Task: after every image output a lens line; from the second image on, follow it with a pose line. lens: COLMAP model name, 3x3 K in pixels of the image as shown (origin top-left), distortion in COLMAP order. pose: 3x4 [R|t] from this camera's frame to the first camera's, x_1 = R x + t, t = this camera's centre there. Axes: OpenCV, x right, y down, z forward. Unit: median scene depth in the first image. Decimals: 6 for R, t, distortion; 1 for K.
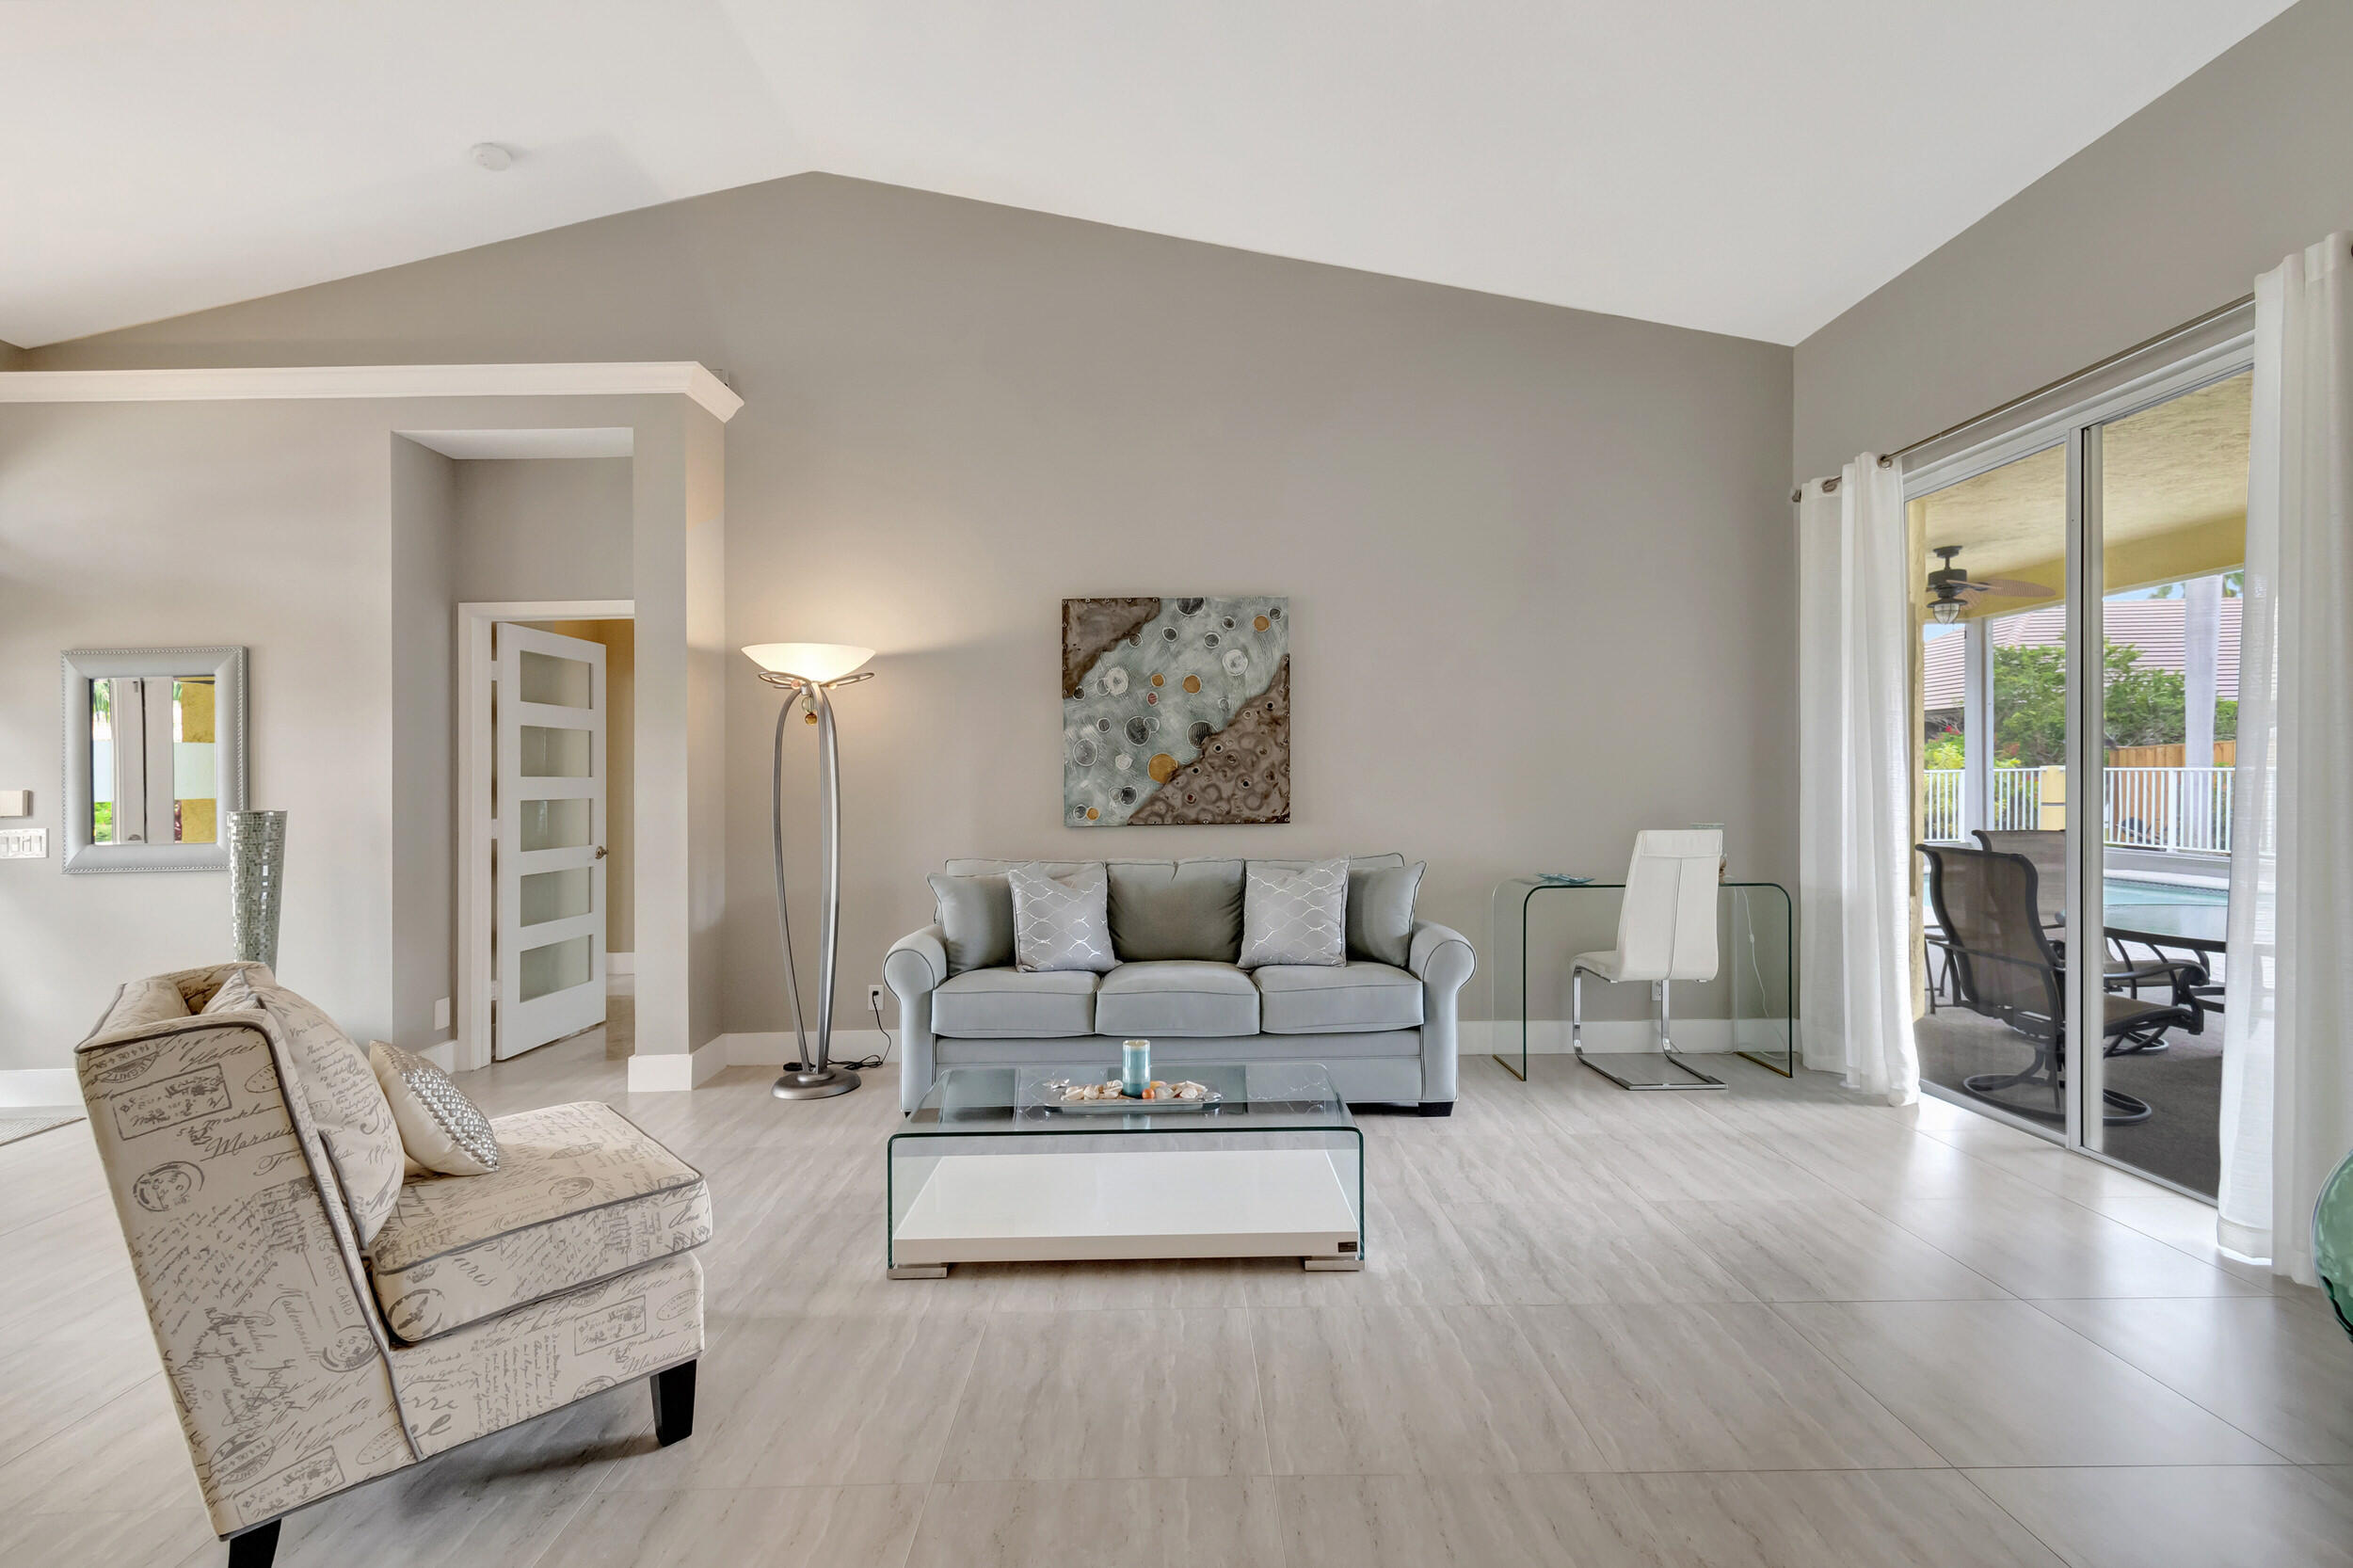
lens RADIAL K [[1065.9, 0, 1179.1], [0, 1065.9, 776.3], [0, 0, 1]] dist [0.002762, 0.000553]
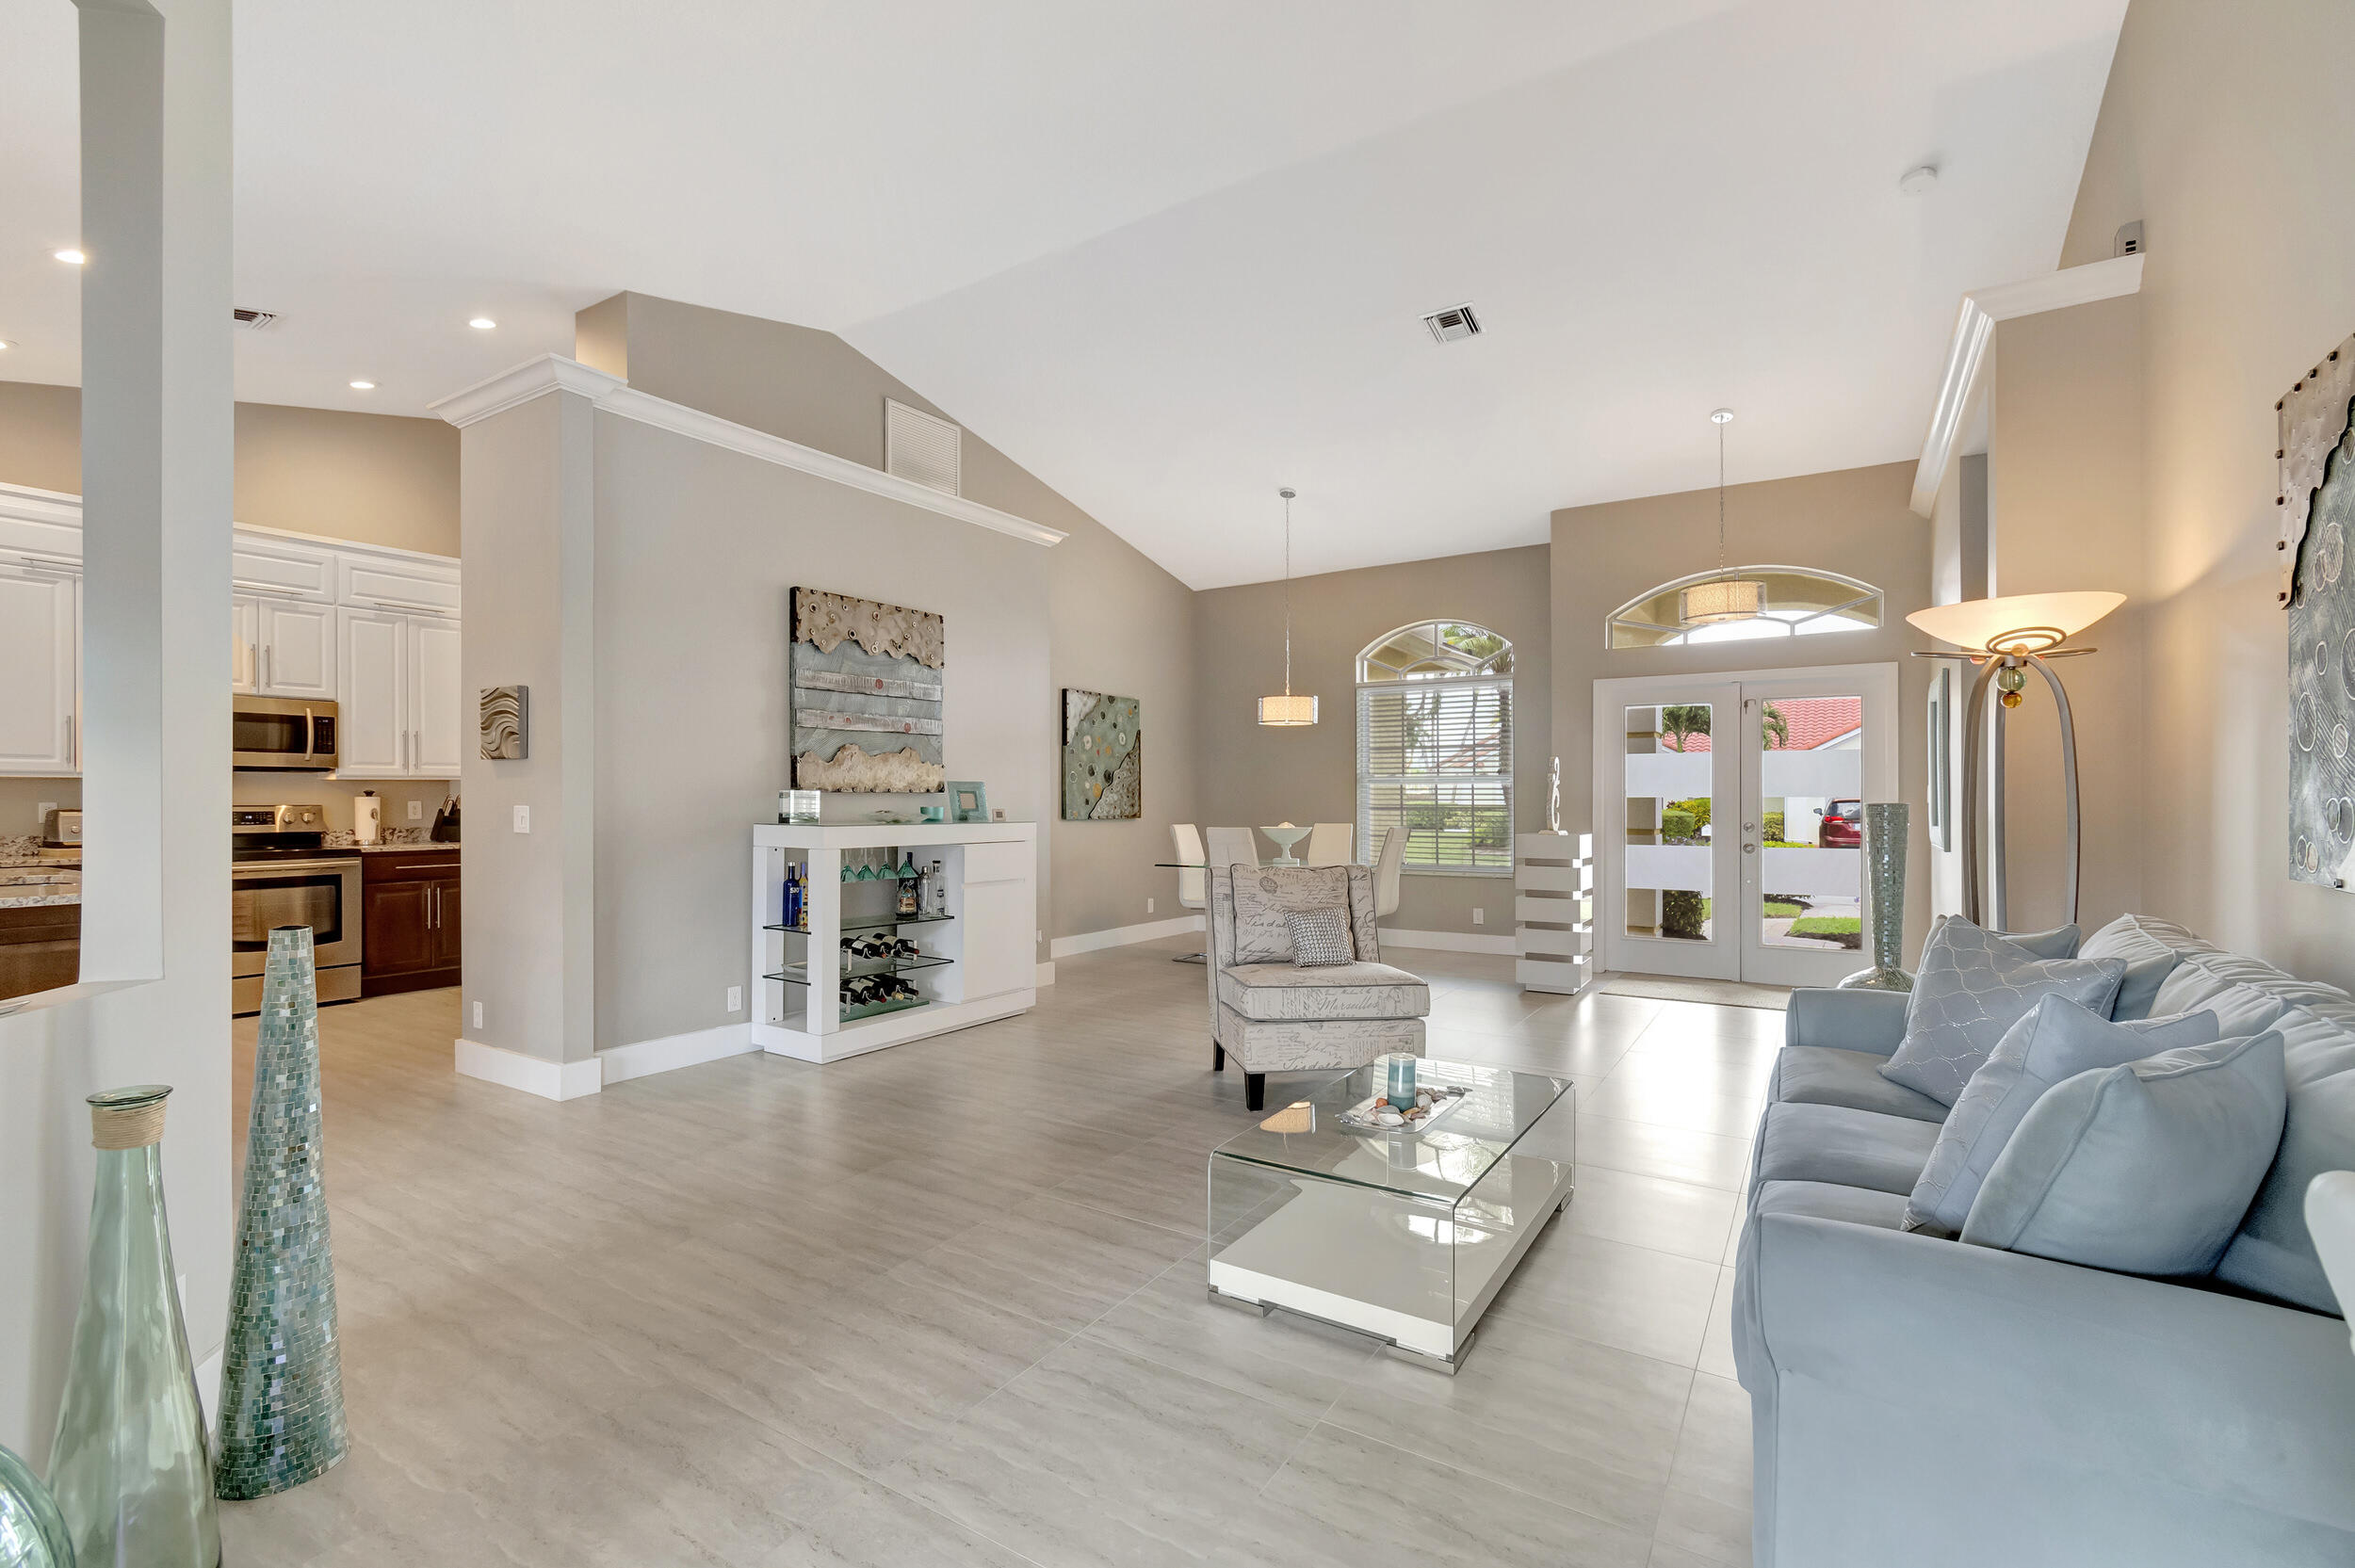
lens RADIAL K [[1054.7, 0, 1175.4], [0, 1054.7, 792.7], [0, 0, 1]] dist [0.001169, 0.000244]
pose [[-0.539493, 0.014809, -0.841860, 0.586439], [0.012769, 0.999874, 0.009406, -0.006477], [0.841893, -0.005675, -0.539614, 0.881445]]
